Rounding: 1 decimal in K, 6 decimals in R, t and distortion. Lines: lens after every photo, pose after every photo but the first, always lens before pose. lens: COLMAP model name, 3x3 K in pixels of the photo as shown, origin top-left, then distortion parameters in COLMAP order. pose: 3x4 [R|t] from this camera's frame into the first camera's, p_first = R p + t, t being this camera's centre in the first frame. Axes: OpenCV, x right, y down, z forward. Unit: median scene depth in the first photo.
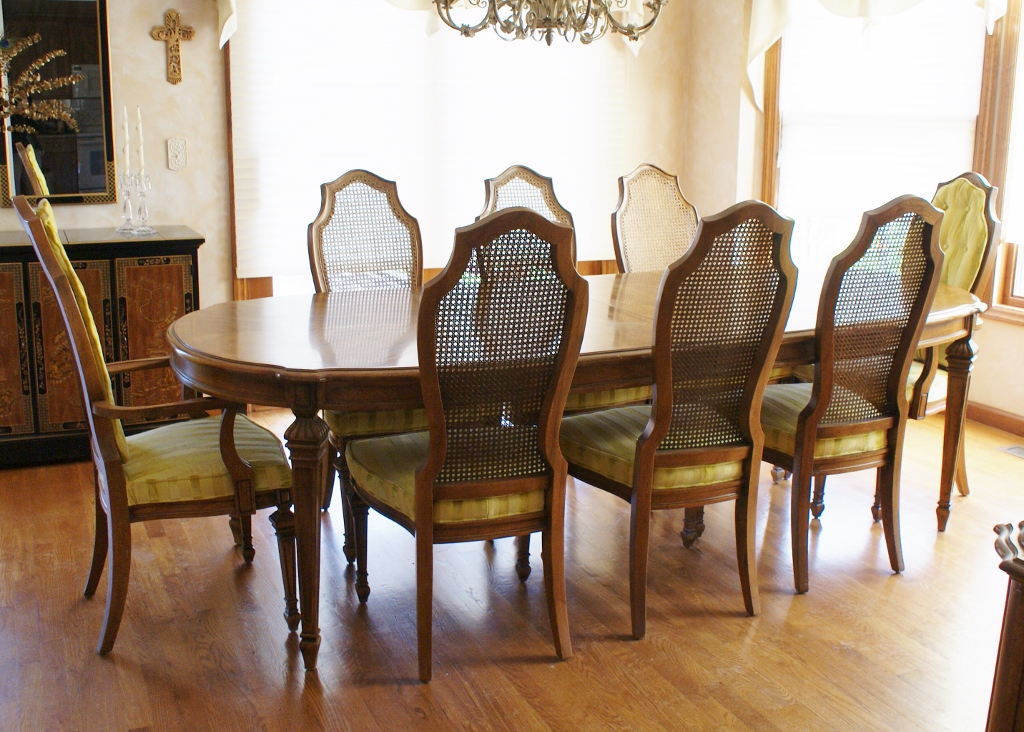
lens RADIAL K [[1164.0, 0, 512.4], [0, 1164.0, 363.0], [0, 0, 1]] dist [-0.098393, 0.000000]
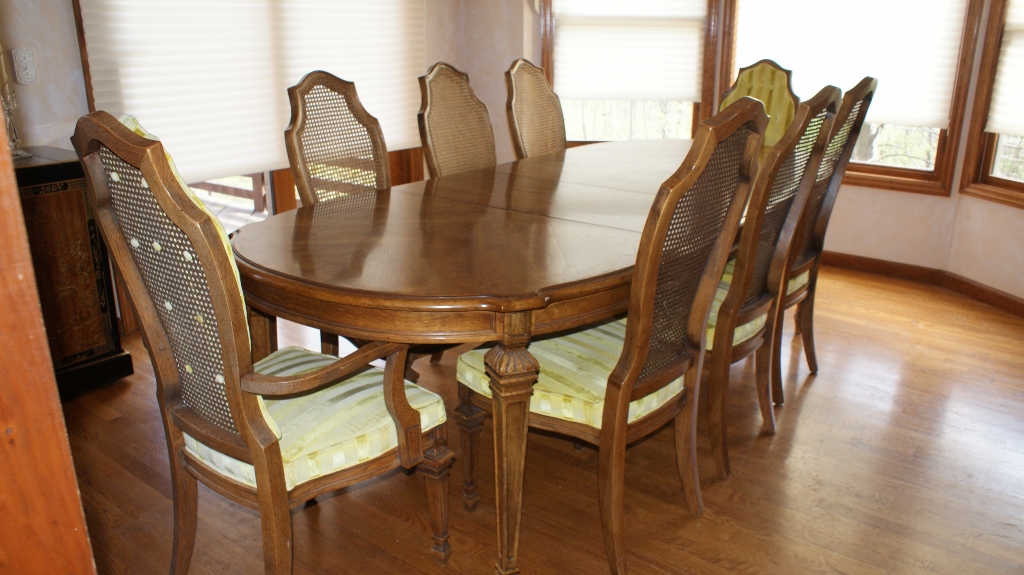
lens RADIAL K [[816.2, 0, 514.8], [0, 816.2, 290.8], [0, 0, 1]] dist [-0.027827, -0.001635]
pose [[0.883666, -0.157605, 0.440789, -0.324266], [0.115374, 0.985898, 0.121216, -0.051527], [-0.453677, -0.056259, 0.889389, 0.323381]]
